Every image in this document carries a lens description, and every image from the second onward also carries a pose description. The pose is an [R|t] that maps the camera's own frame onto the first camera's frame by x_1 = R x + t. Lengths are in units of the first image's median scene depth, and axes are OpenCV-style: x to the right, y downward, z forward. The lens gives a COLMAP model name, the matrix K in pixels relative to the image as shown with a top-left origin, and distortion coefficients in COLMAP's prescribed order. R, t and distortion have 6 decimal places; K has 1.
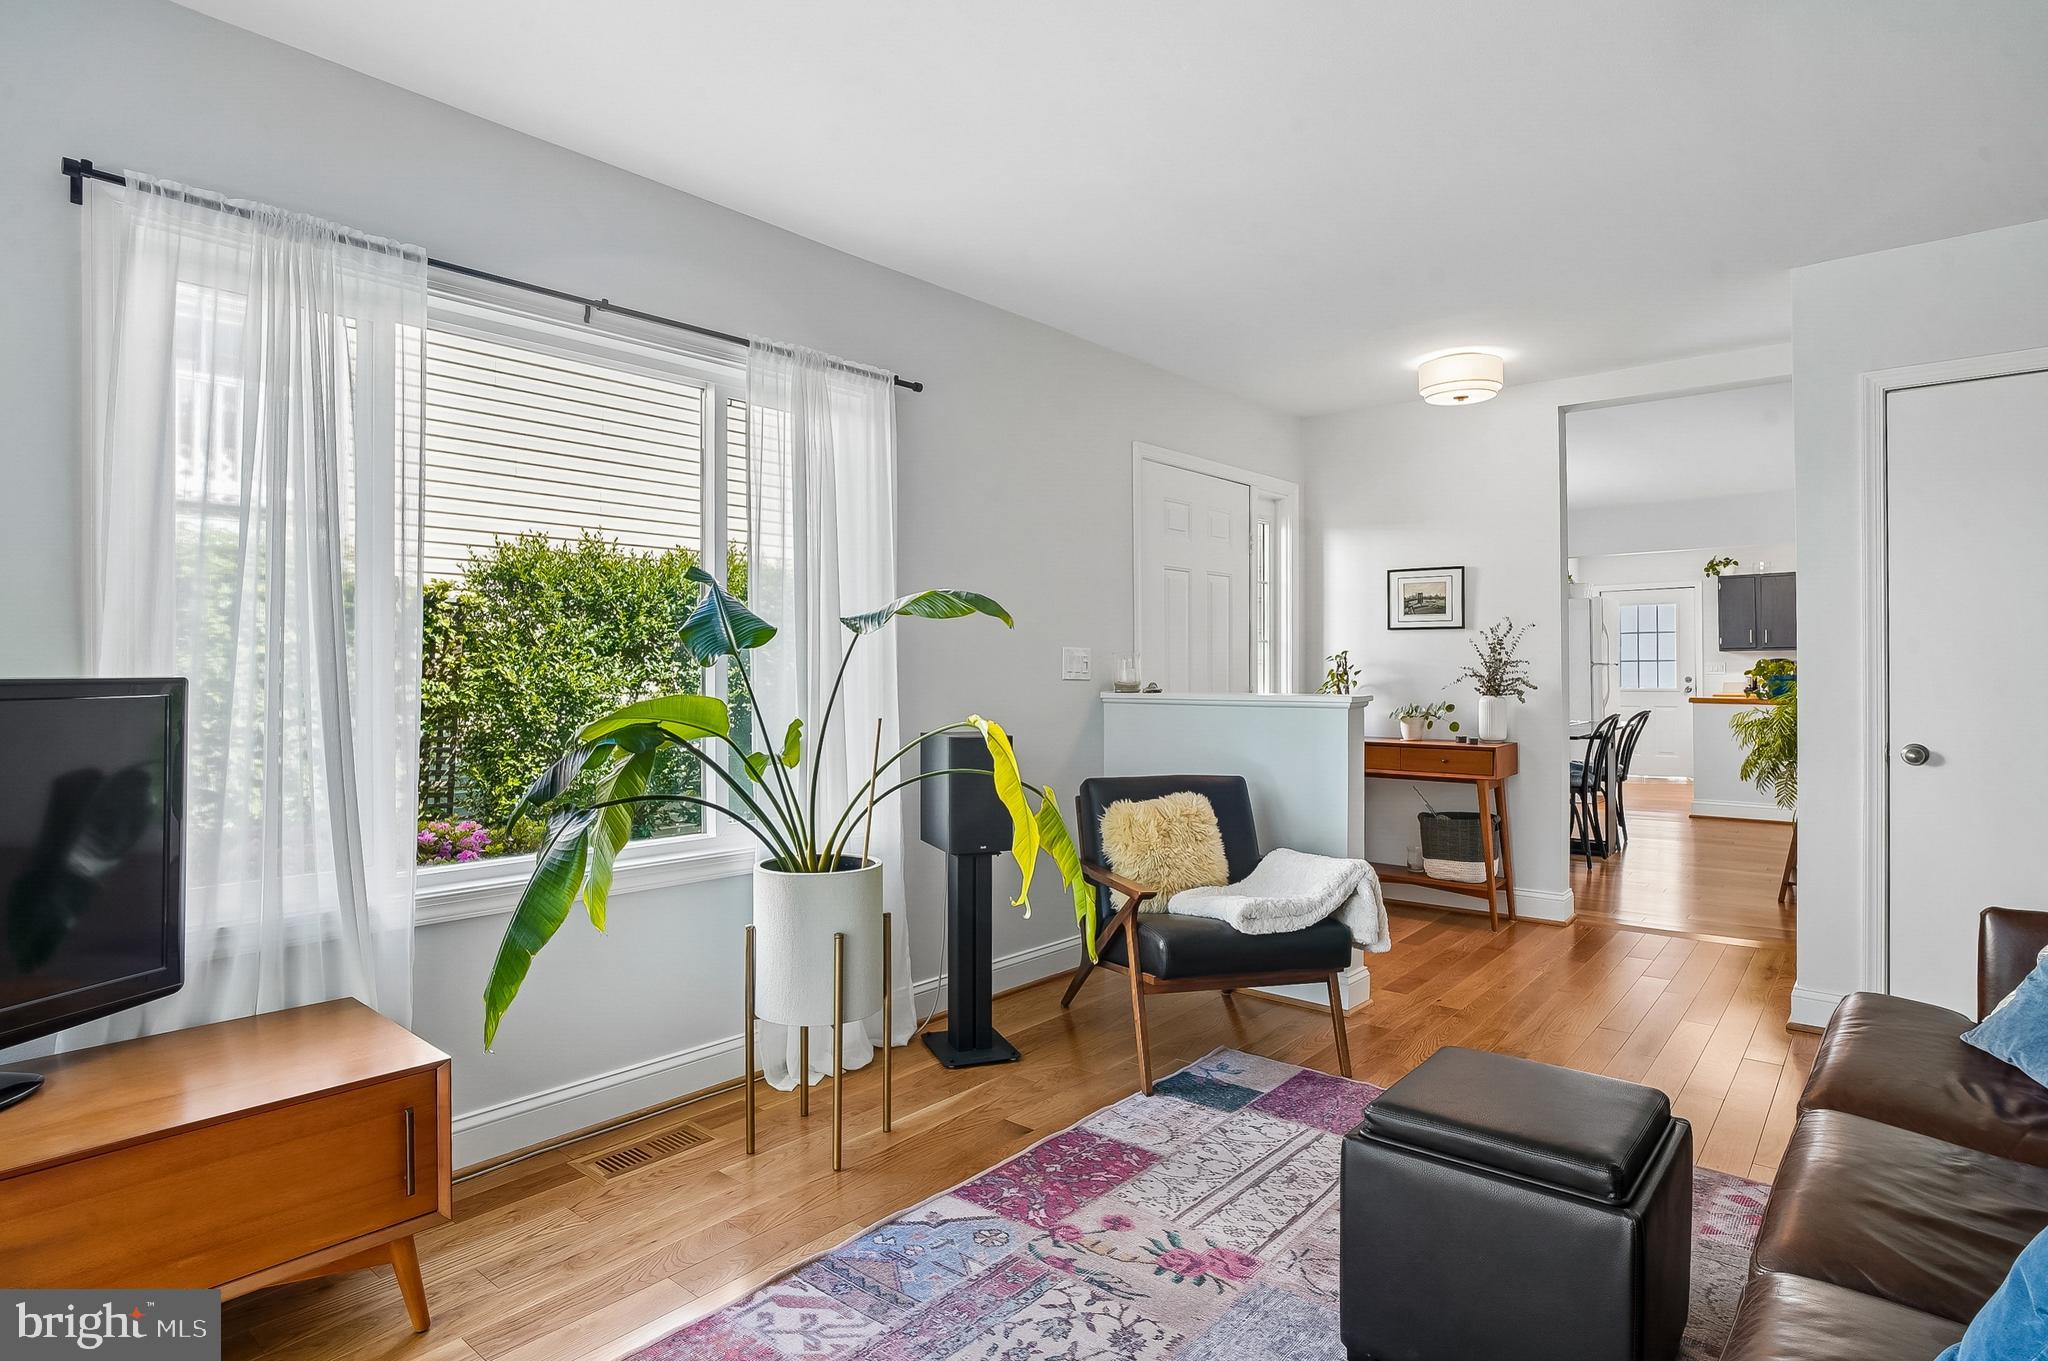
lens RADIAL K [[1086.6, 0, 1027.7], [0, 1086.6, 669.8], [0, 0, 1]] dist [-0.034568, 0.011197]
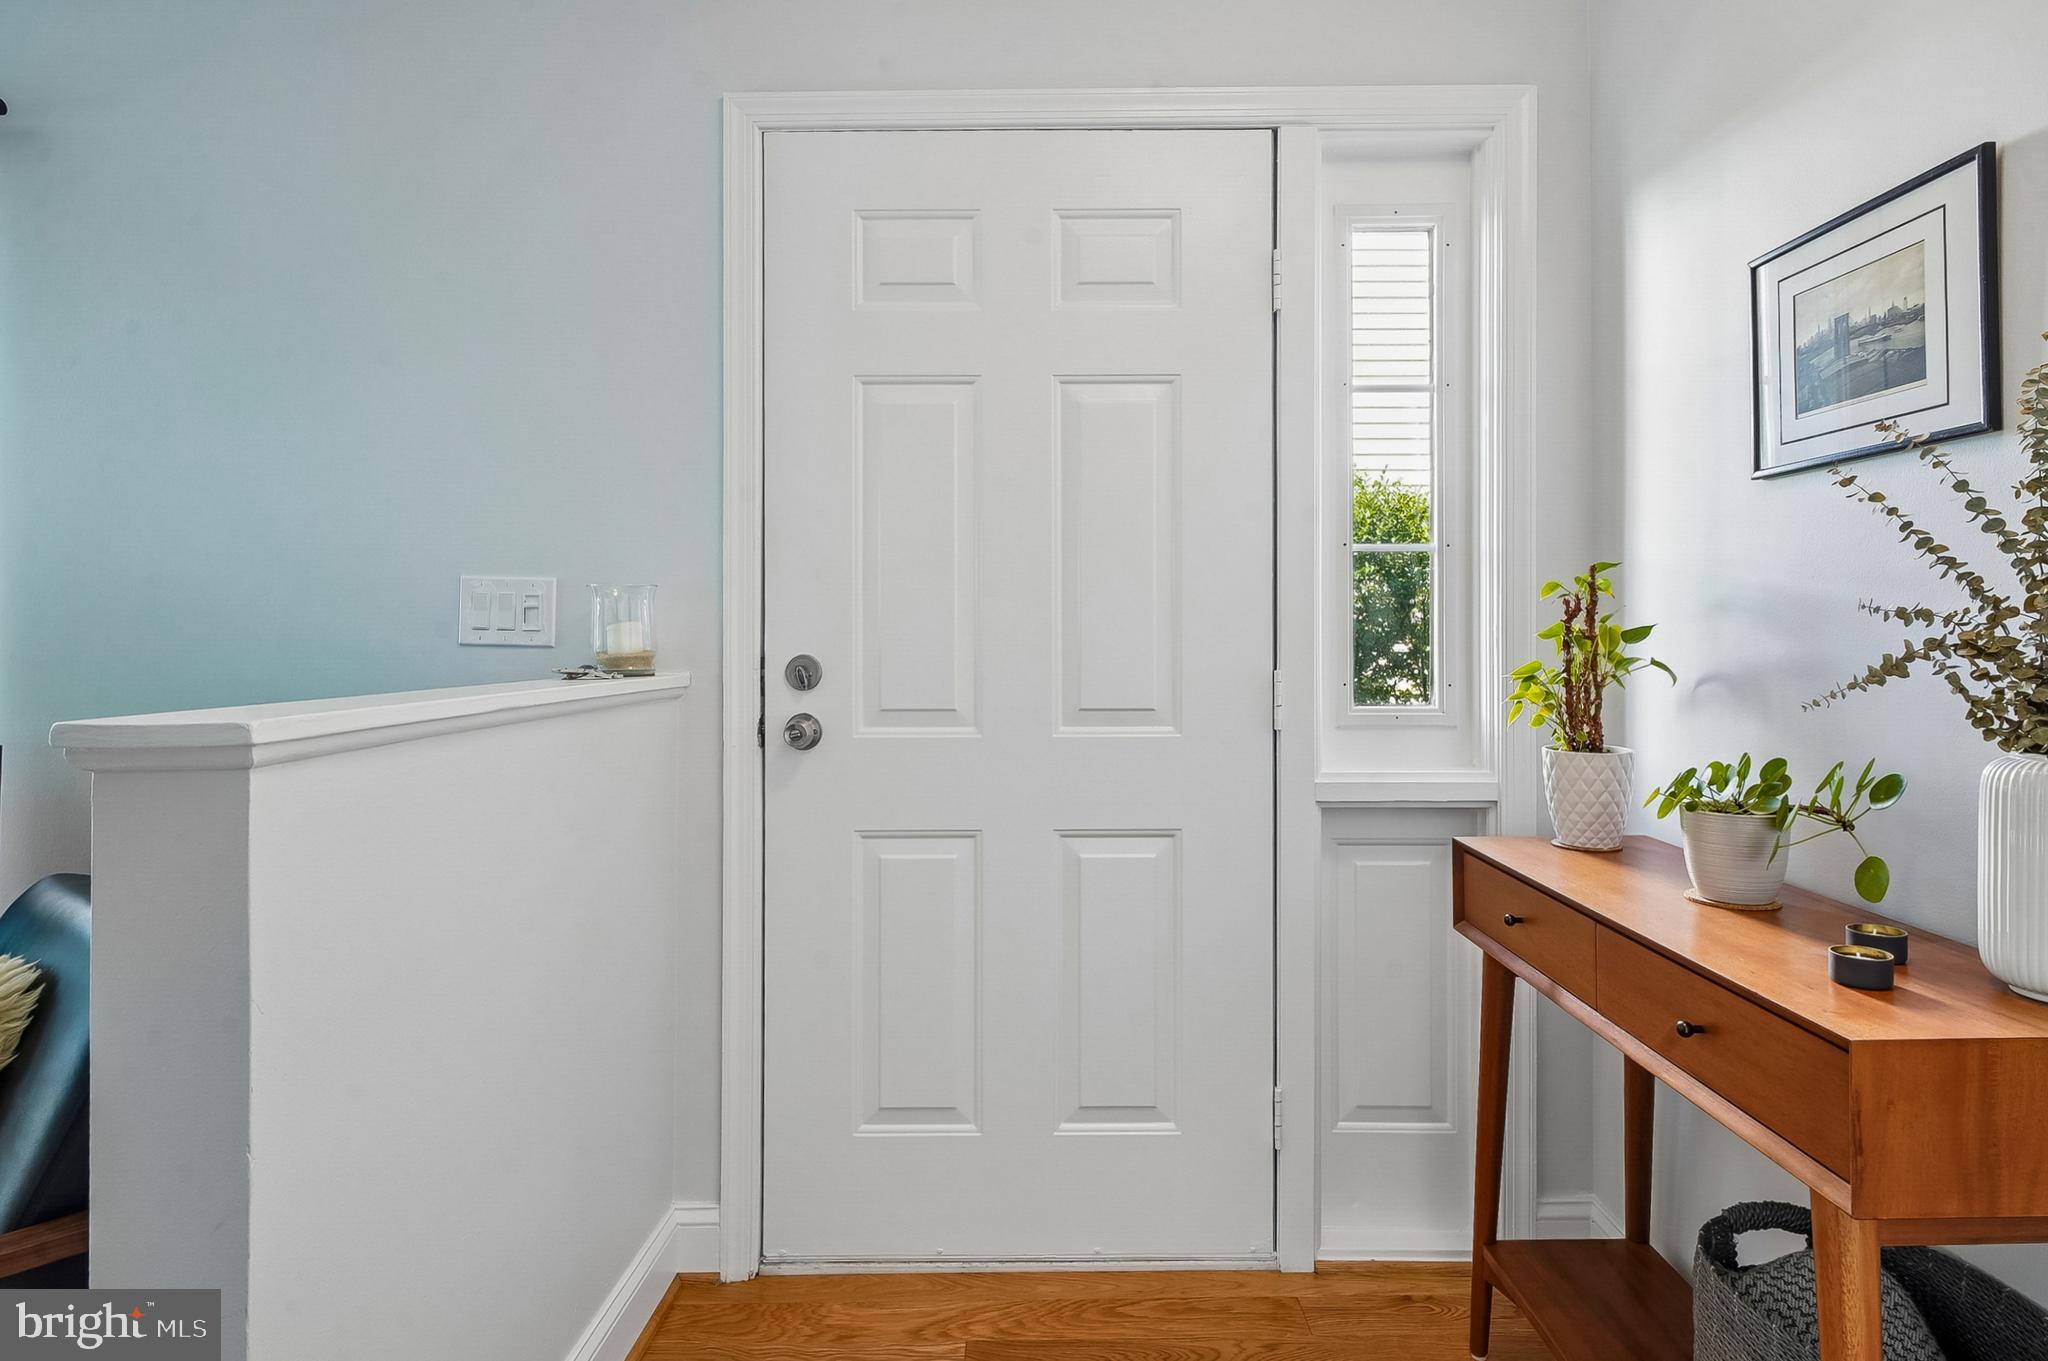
lens RADIAL K [[1086.6, 0, 1055.6], [0, 1086.6, 622.2], [0, 0, 1]] dist [-0.034568, 0.011197]
pose [[0.638507, -0.003512, -0.769608, 0.767679], [0.001243, 0.999993, -0.003532, 0.001699], [0.769615, 0.001298, 0.638507, 1.229361]]
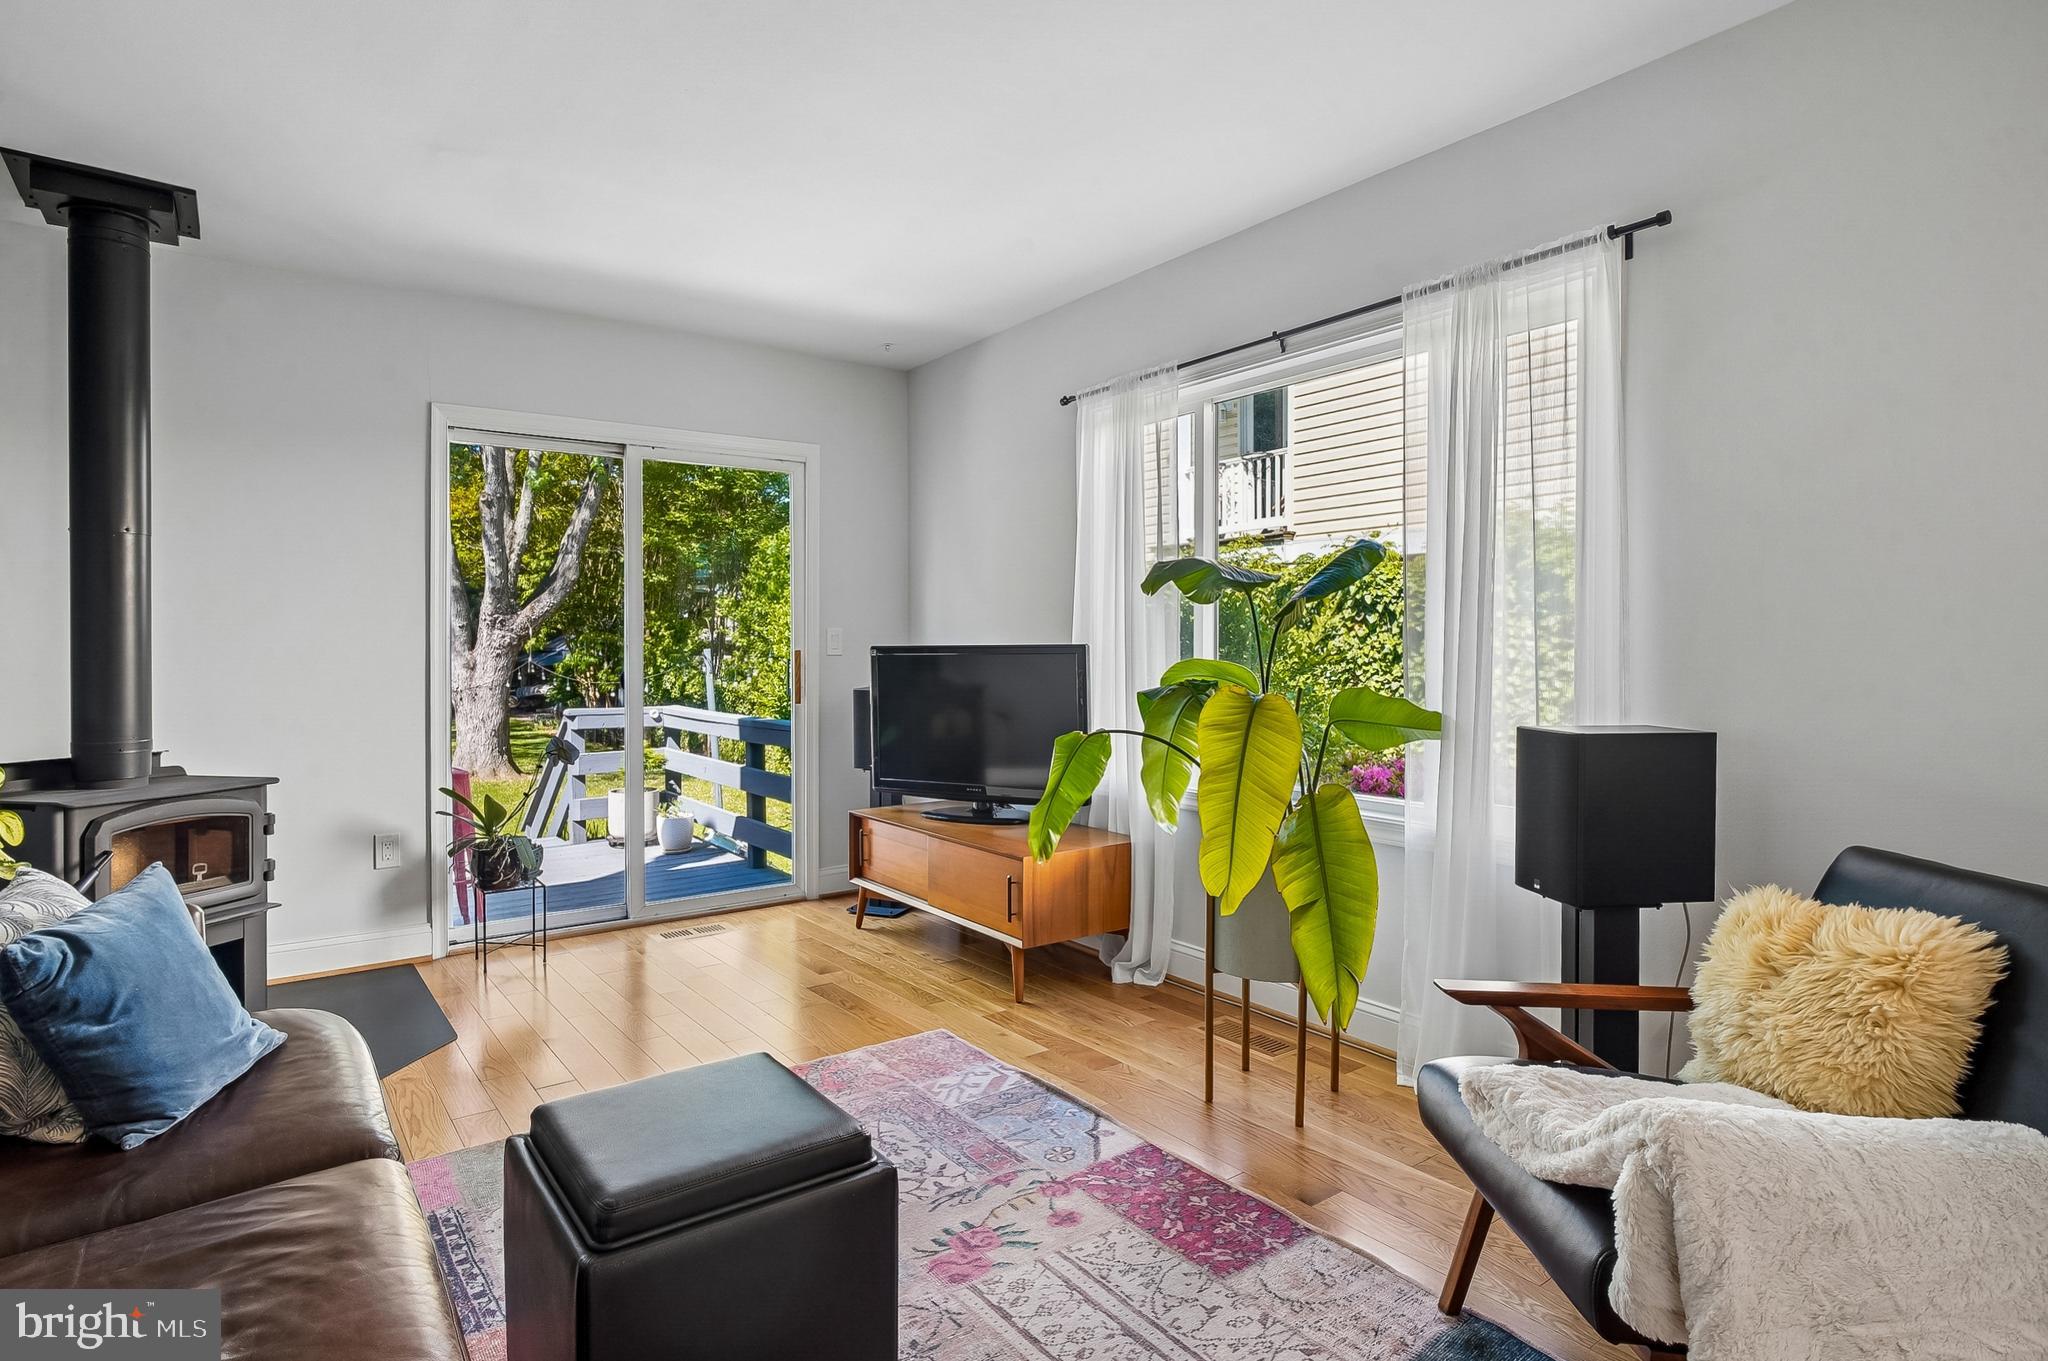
lens RADIAL K [[1086.6, 0, 1026.8], [0, 1086.6, 676.4], [0, 0, 1]] dist [-0.034568, 0.011197]
pose [[-0.237009, 0.024506, -0.971198, 0.742668], [0.002472, 0.999694, 0.024622, 0.009476], [0.971504, 0.003435, -0.236997, 0.883101]]
